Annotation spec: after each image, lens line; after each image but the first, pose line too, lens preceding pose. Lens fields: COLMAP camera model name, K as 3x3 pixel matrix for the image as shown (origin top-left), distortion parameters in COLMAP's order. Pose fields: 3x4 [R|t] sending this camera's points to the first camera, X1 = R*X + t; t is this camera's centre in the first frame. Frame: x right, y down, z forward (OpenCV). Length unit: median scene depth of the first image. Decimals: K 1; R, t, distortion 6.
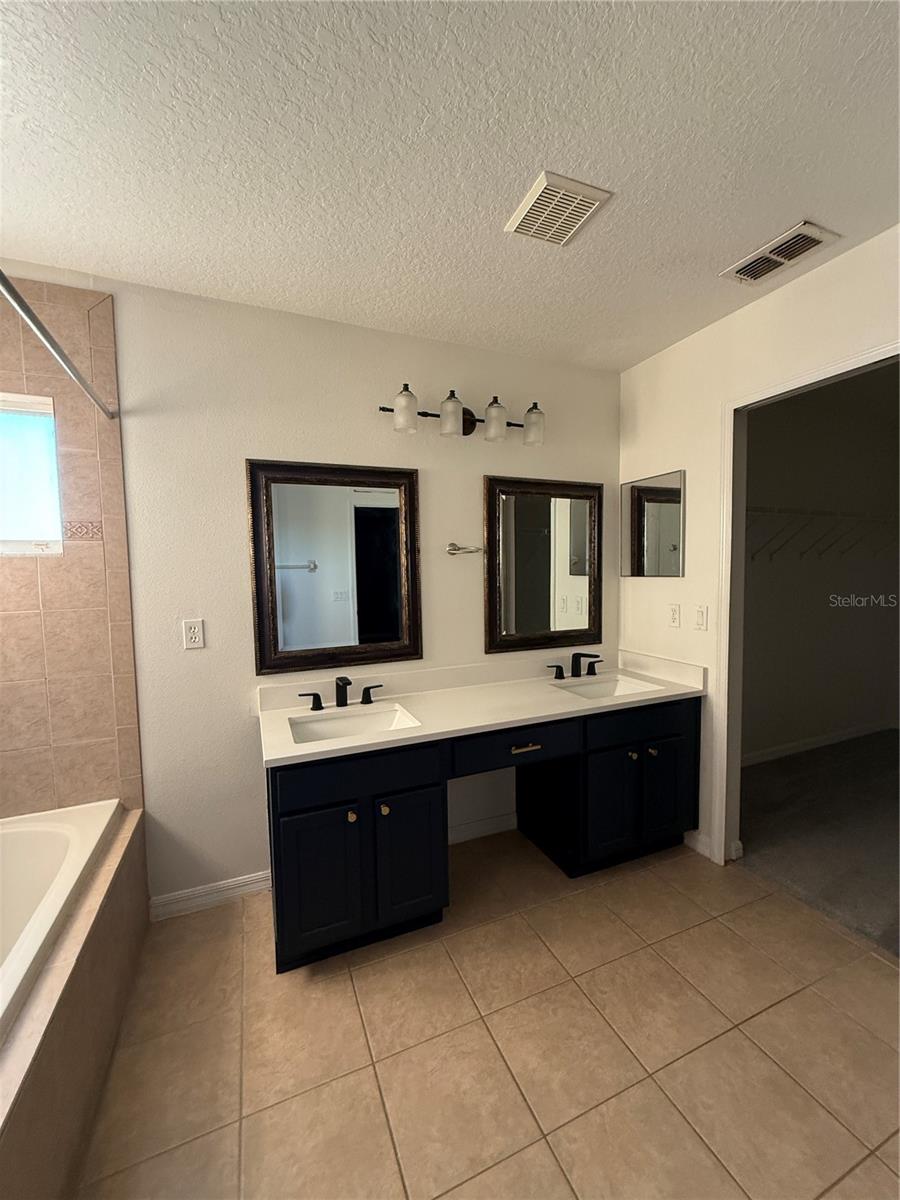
lens RADIAL K [[481.2, 0, 450.6], [0, 481.2, 597.9], [0, 0, 1]] dist [0.001126, 0.000704]
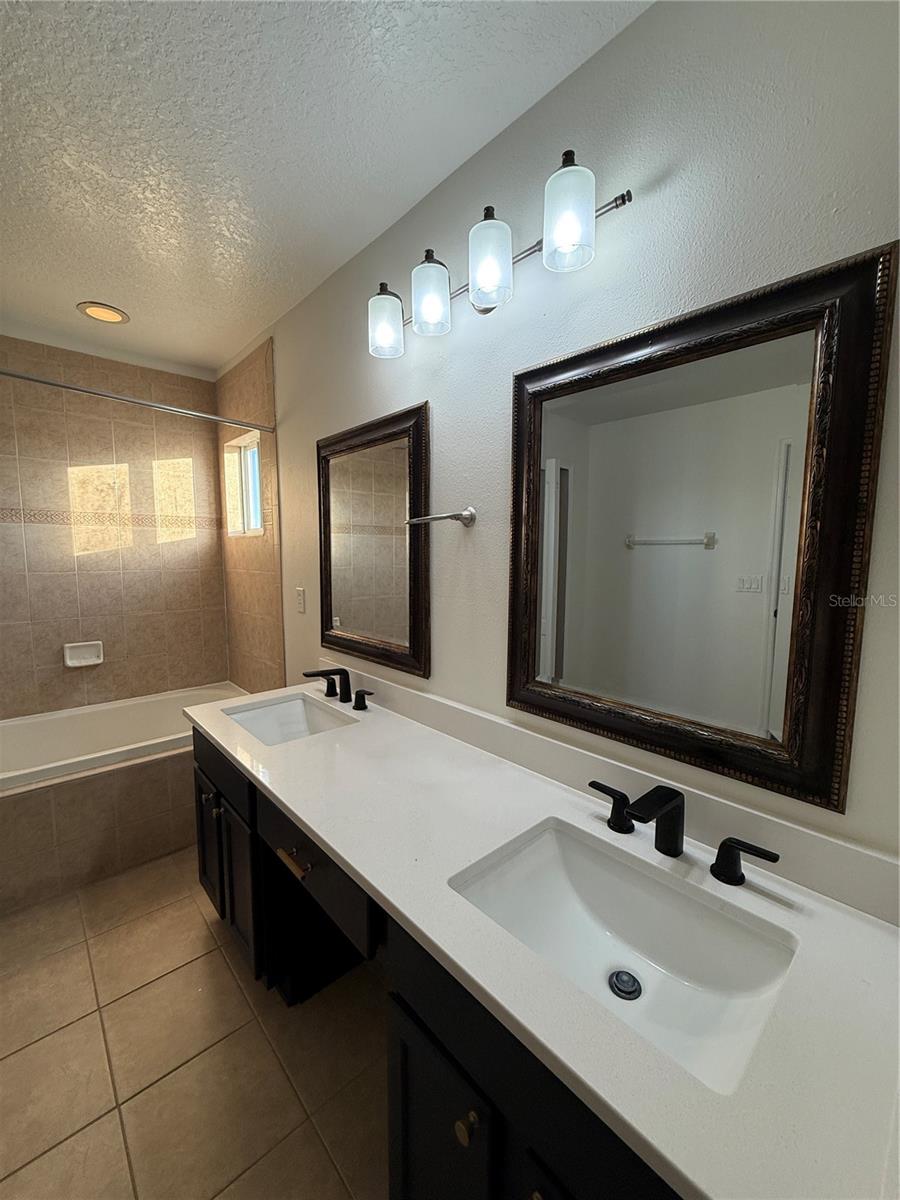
lens RADIAL K [[481.2, 0, 450.6], [0, 481.2, 597.9], [0, 0, 1]] dist [0.001126, 0.000704]
pose [[0.330554, 0.115589, -0.936682, 0.696945], [-0.063149, 0.992956, 0.100248, -0.073198], [0.941672, 0.026013, 0.335525, 0.939318]]
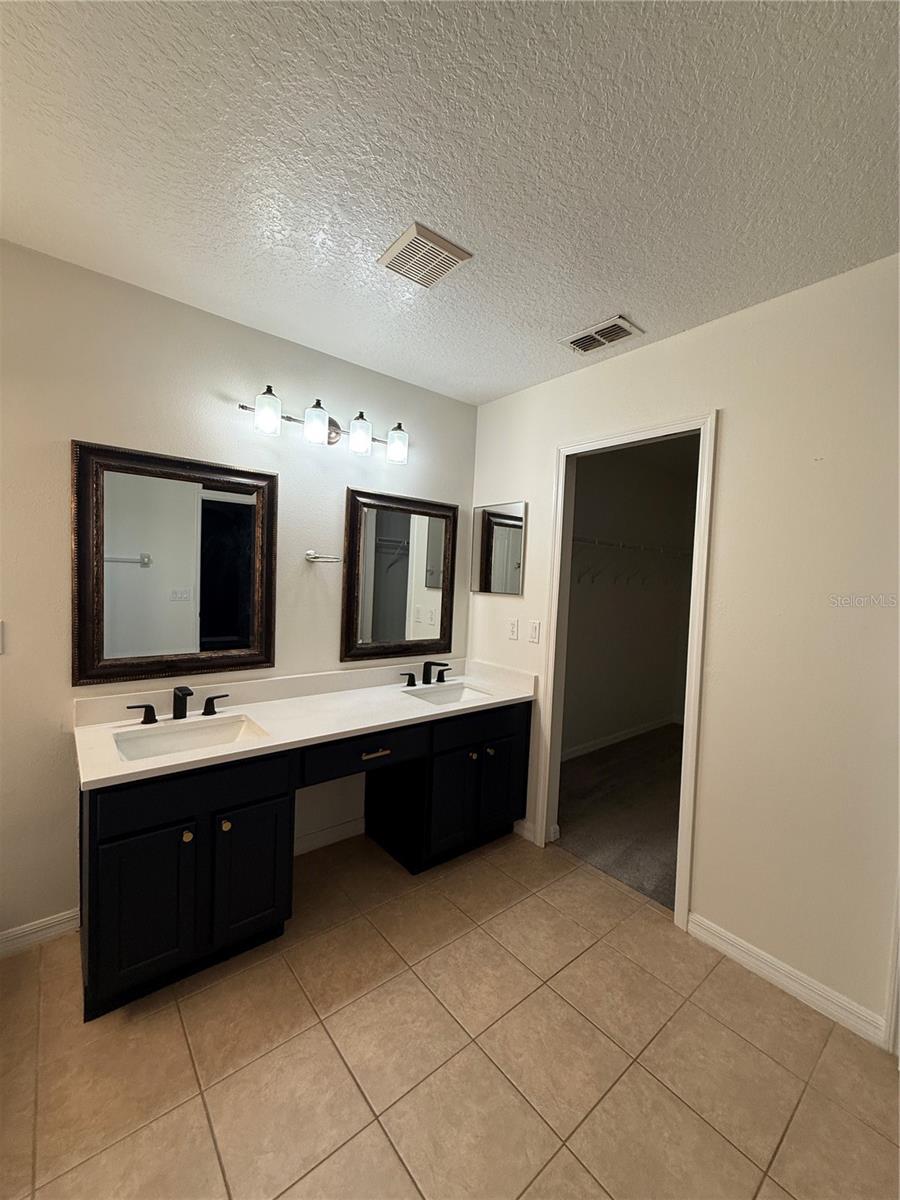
lens RADIAL K [[476.6, 0, 450.0], [0, 476.6, 600.0], [0, 0, 1]] dist [0.001275, -0.000053]
pose [[0.956345, 0.043781, 0.288941, -0.003175], [-0.041164, 0.999038, -0.015131, -0.011254], [-0.289325, 0.002576, 0.957227, -0.034161]]
